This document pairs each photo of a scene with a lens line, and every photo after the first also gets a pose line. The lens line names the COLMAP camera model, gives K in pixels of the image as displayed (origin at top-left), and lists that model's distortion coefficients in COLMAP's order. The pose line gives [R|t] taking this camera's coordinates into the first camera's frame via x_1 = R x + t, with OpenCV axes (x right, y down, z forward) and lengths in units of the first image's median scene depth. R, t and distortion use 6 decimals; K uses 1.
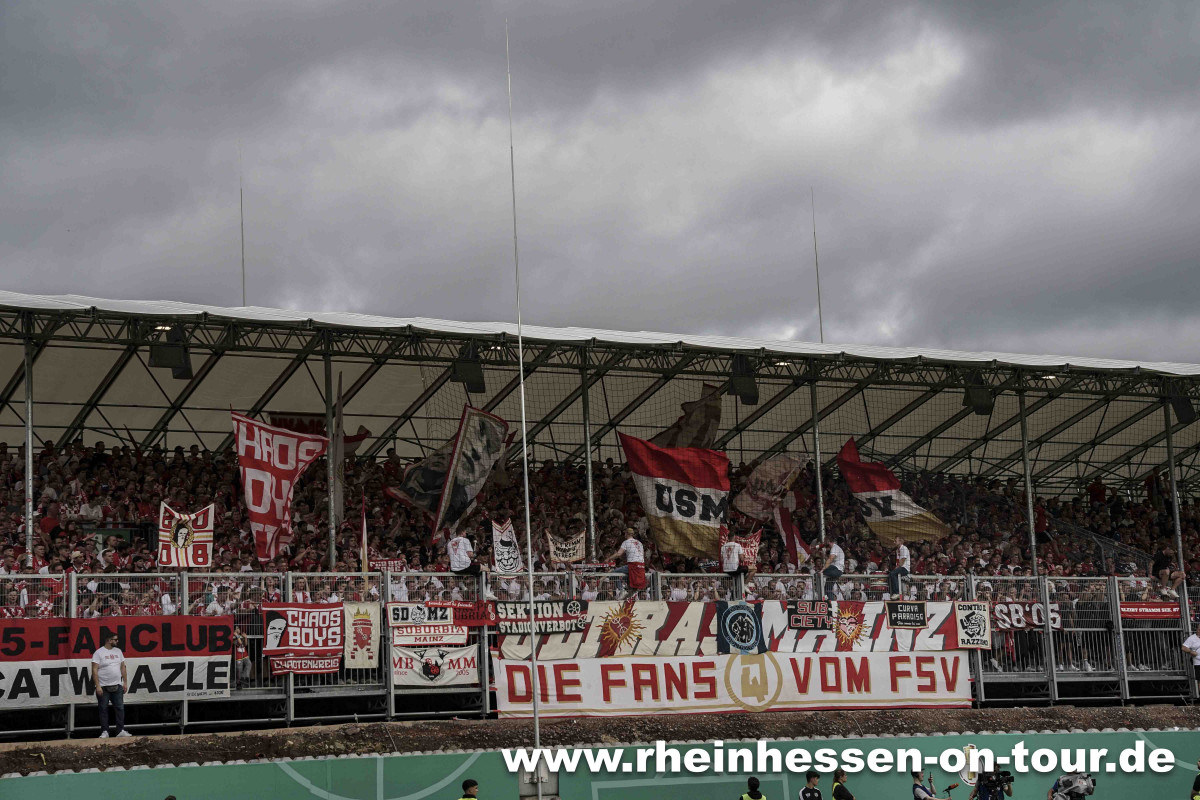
lens RADIAL K [[2236.1, 0, 600.4], [0, 2236.1, 403.0], [0, 0, 1]] dist [0.230944, 0.776473]
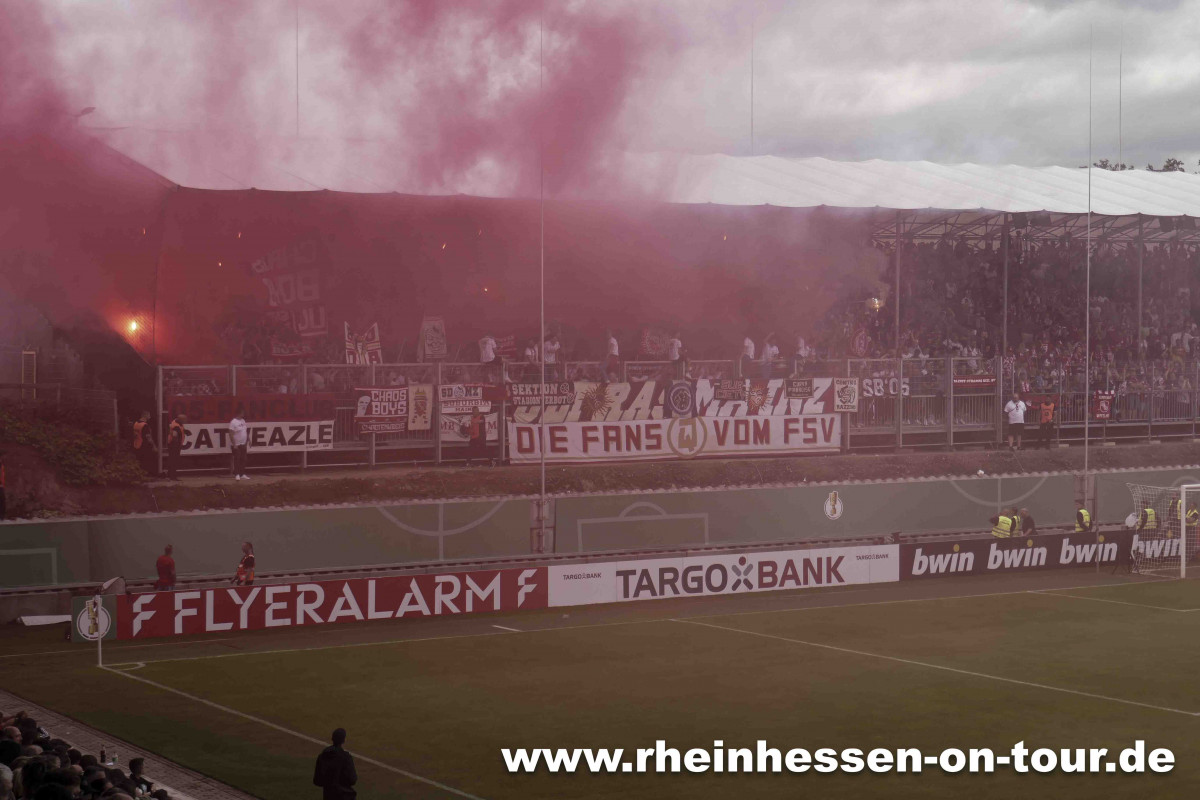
lens RADIAL K [[2349.2, 0, 575.2], [0, 2349.2, 399.7], [0, 0, 1]] dist [0.302463, -3.030320]
pose [[0.998257, 0.045214, 0.037941, -0.059916], [-0.051920, 0.978392, 0.200134, -0.193694], [-0.028072, -0.201755, 0.979034, -0.444424]]
